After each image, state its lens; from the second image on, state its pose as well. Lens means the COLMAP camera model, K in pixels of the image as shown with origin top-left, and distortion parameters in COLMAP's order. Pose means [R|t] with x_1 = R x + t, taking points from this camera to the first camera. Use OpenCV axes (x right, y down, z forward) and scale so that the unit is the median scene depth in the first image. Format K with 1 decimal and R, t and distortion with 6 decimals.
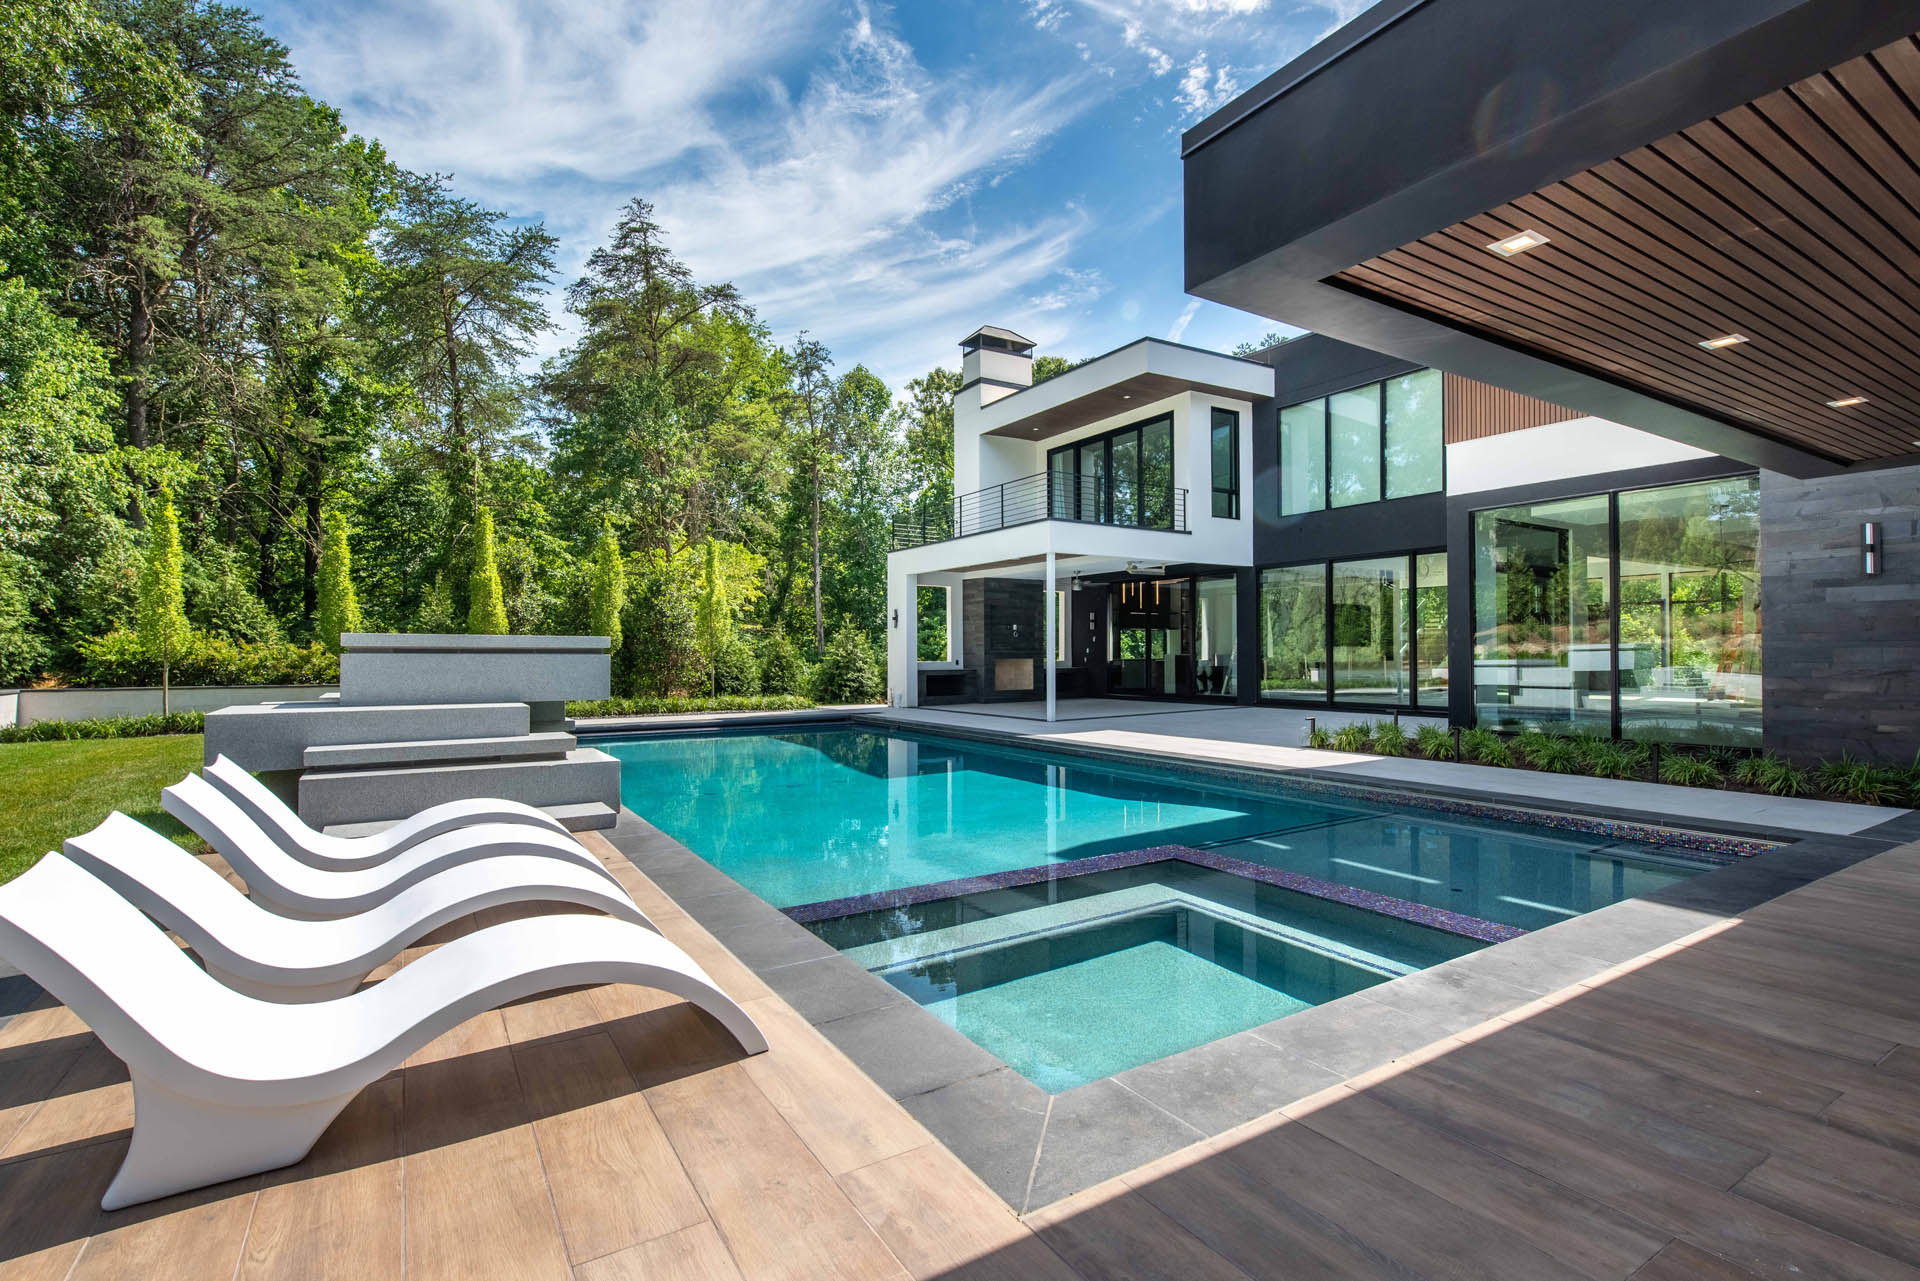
lens RADIAL K [[878.5, 0, 945.6], [0, 878.5, 658.4], [0, 0, 1]] dist [0.001344, 0.000117]
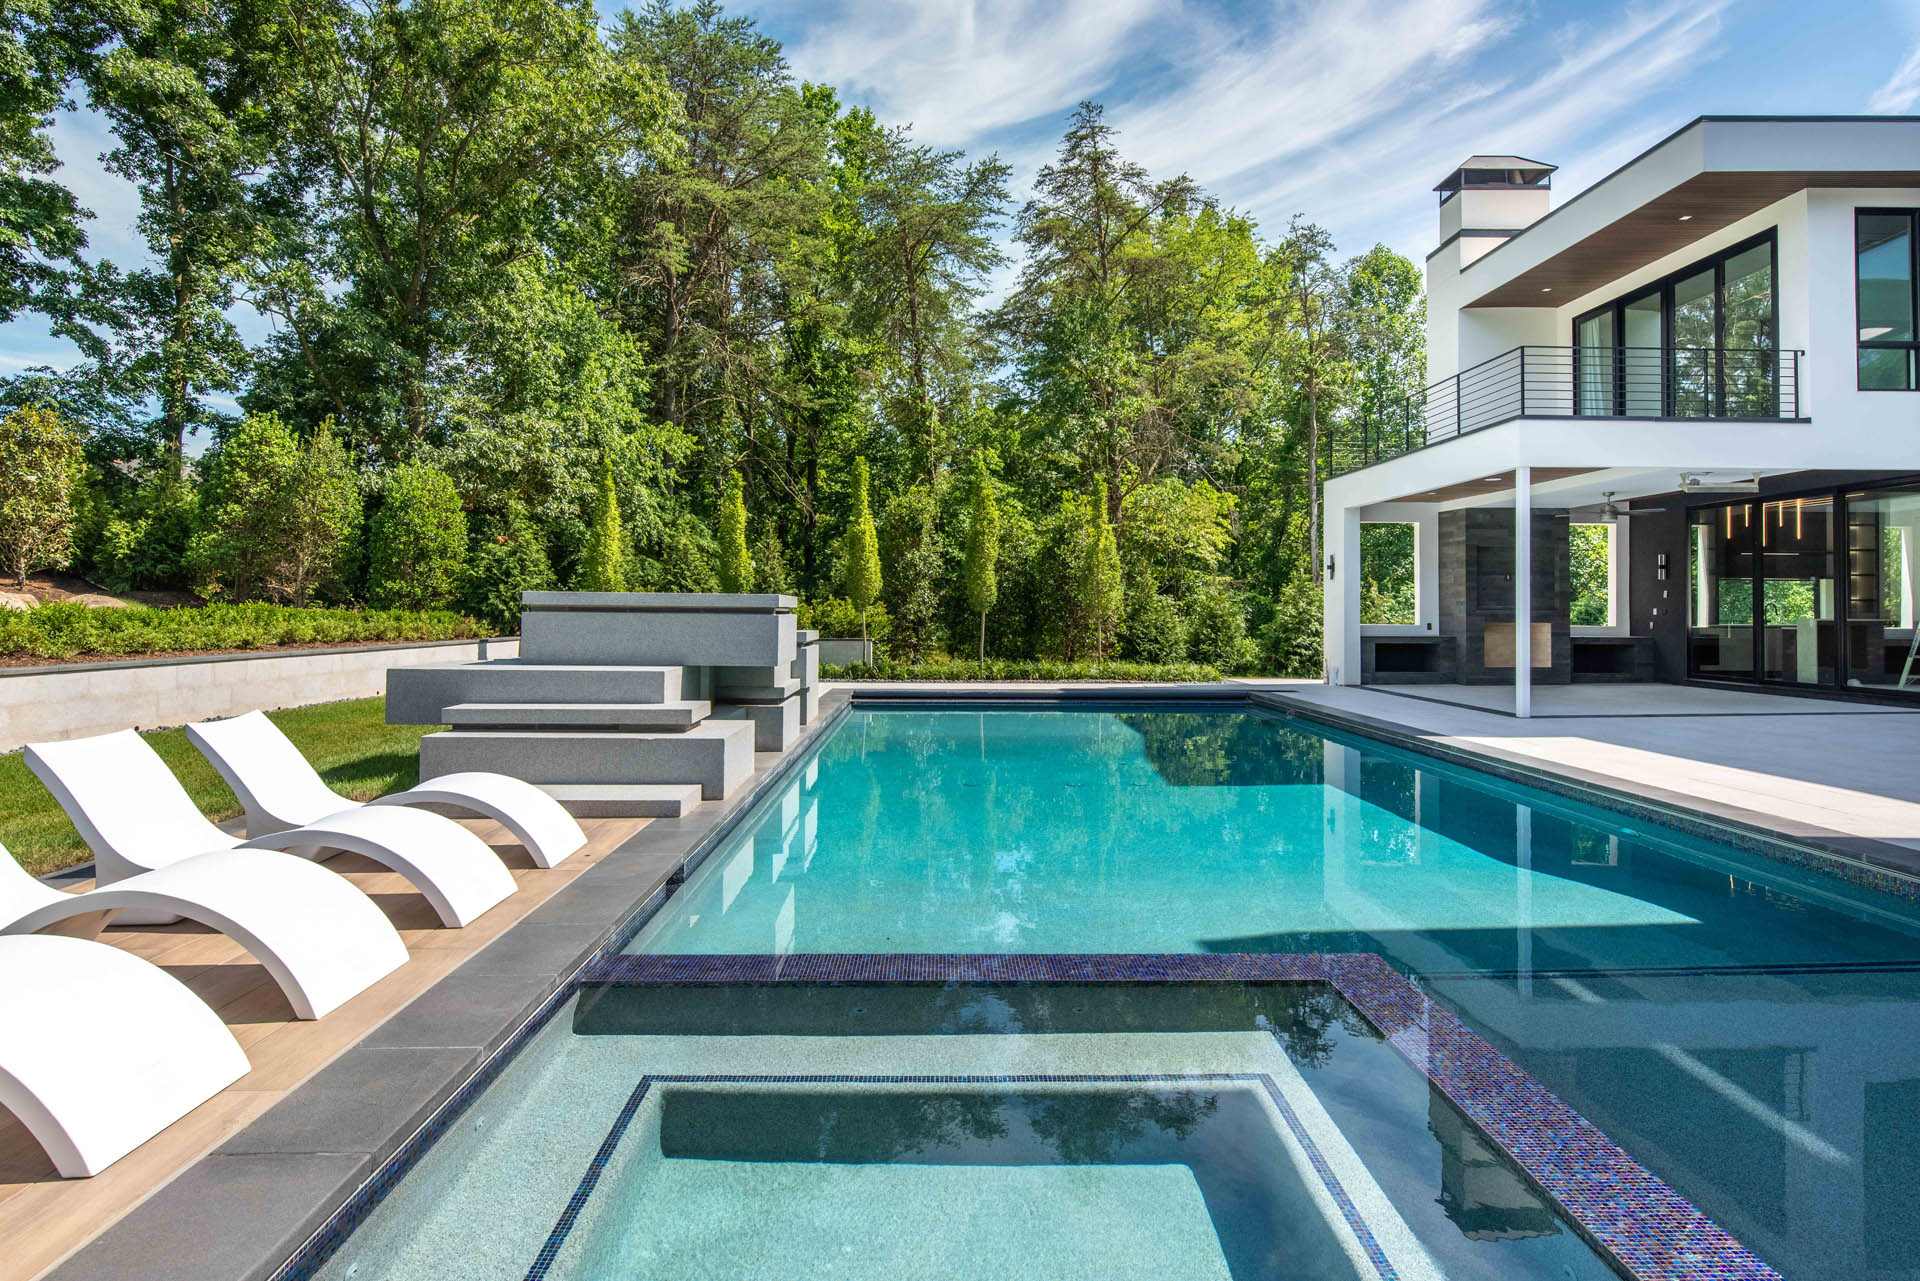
lens RADIAL K [[1015.9, 0, 960.4], [0, 1015.9, 600.1], [0, 0, 1]] dist [-0.003064, 0.000001]
pose [[0.861141, 0.003300, -0.508355, 0.101038], [-0.010599, 0.999878, -0.011465, -0.003255], [0.508255, 0.015261, 0.861071, 0.077078]]
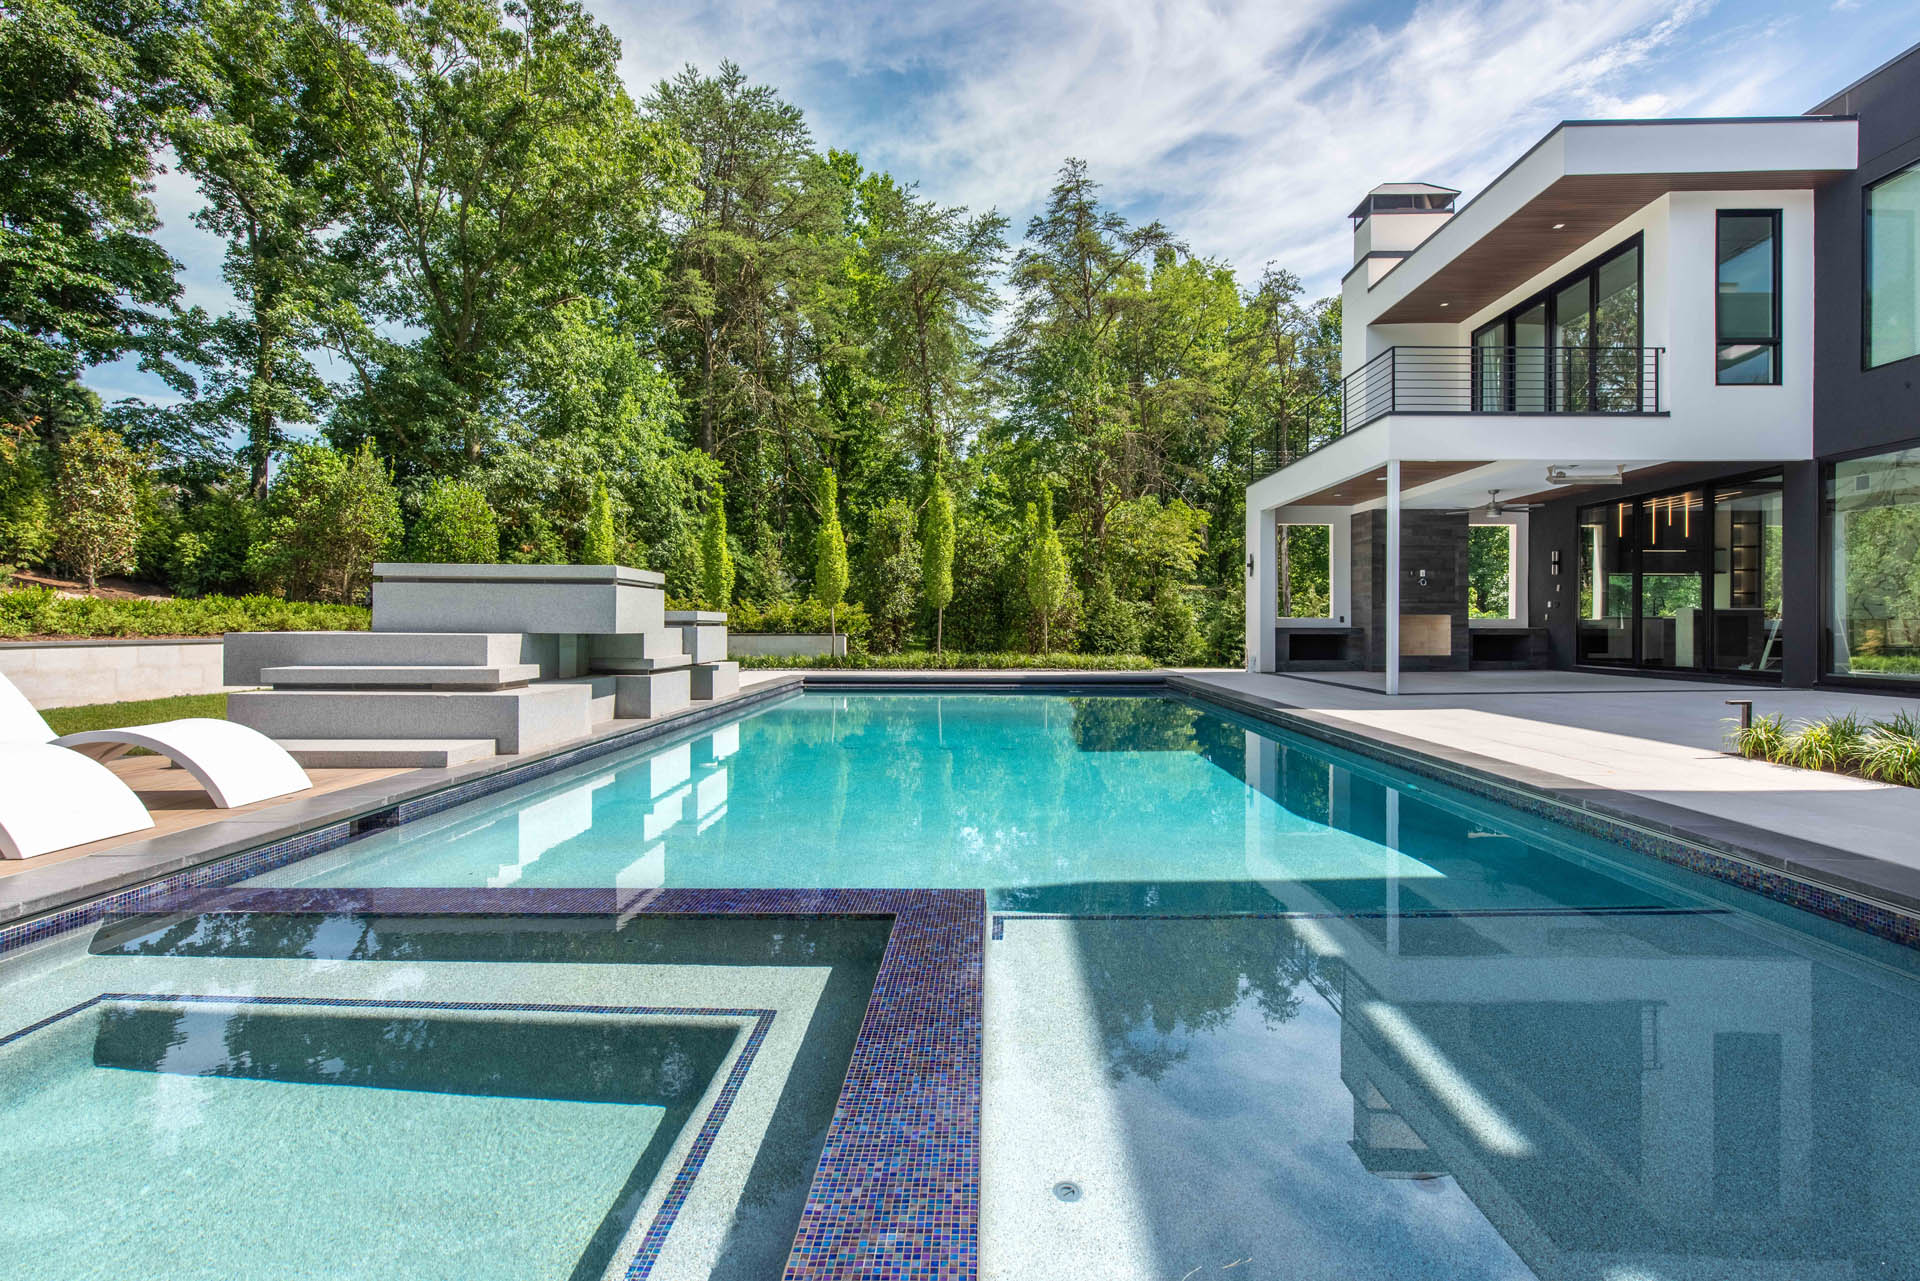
lens RADIAL K [[881.5, 0, 988.3], [0, 881.5, 633.5], [0, 0, 1]] dist [0.002126, -0.000165]
pose [[0.850312, 0.011085, -0.526161, 0.153493], [-0.007763, 0.999934, 0.008521, 0.012573], [0.526221, -0.003161, 0.850342, 0.146382]]
